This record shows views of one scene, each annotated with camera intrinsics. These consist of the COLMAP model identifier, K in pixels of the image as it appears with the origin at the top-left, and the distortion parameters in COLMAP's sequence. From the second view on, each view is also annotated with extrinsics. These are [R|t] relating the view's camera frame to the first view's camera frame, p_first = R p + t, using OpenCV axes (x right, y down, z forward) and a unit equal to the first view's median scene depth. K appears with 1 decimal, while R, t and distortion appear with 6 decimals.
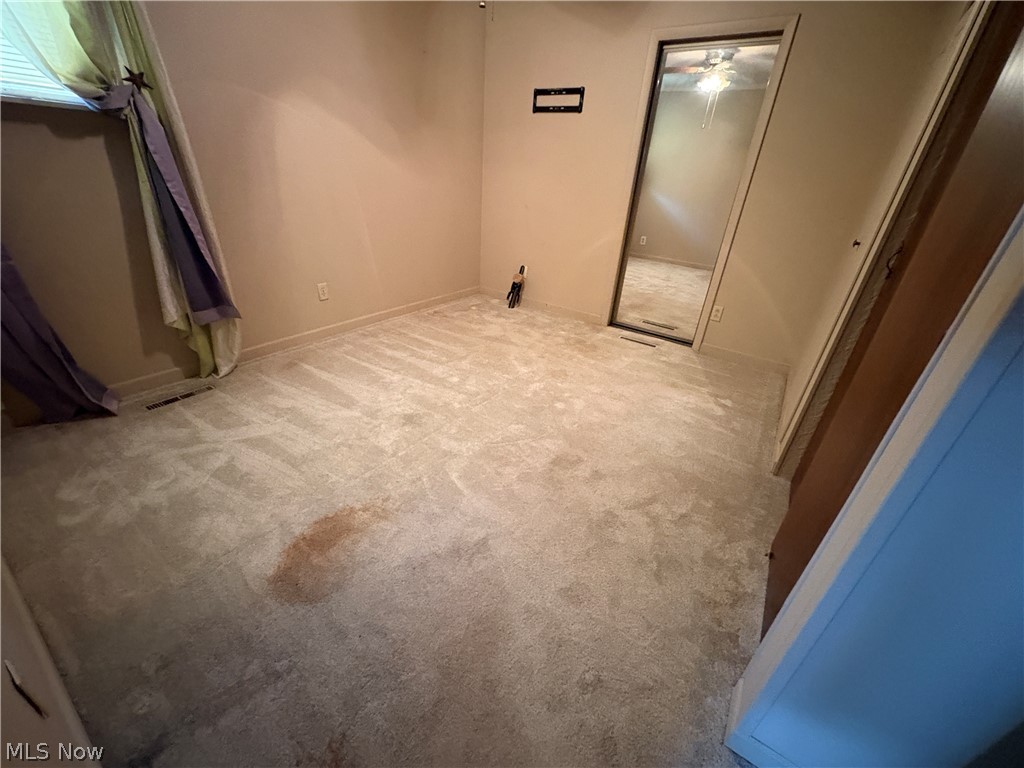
lens RADIAL K [[409.4, 0, 513.6], [0, 409.4, 386.8], [0, 0, 1]] dist [-0.000610, 0.000370]
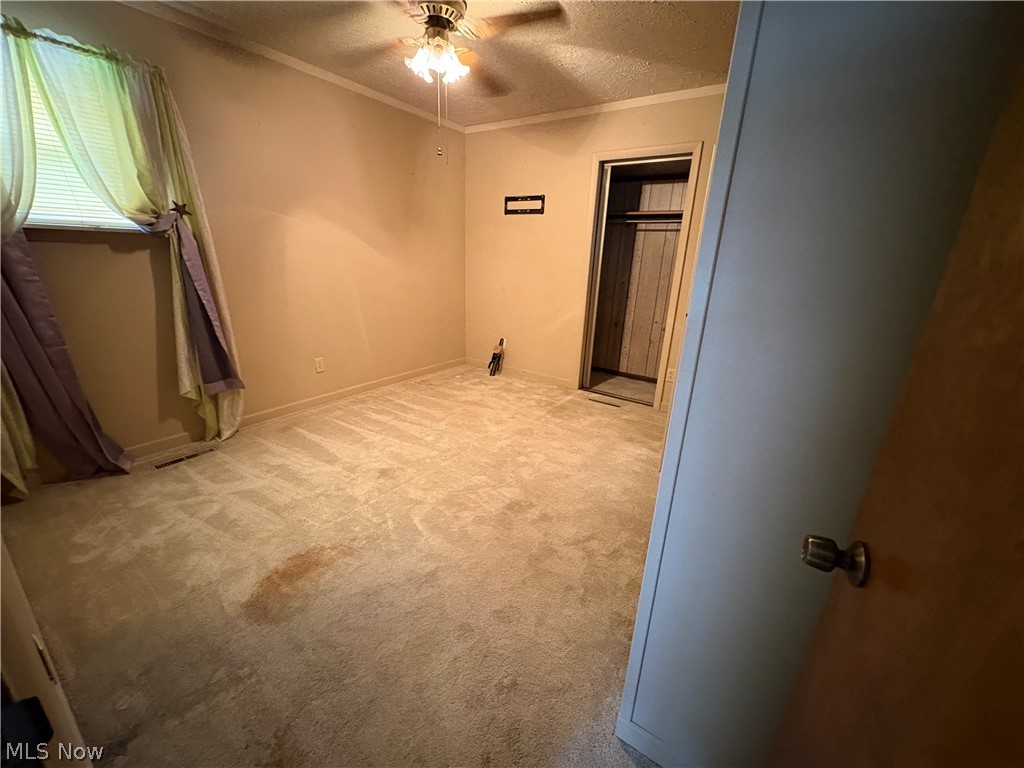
lens RADIAL K [[409.4, 0, 513.6], [0, 409.4, 386.8], [0, 0, 1]] dist [-0.000610, 0.000370]
pose [[0.999586, -0.024443, -0.015158, 0.145913], [0.021526, 0.985318, -0.169370, 0.051961], [0.019076, 0.168973, 0.985436, -0.168151]]
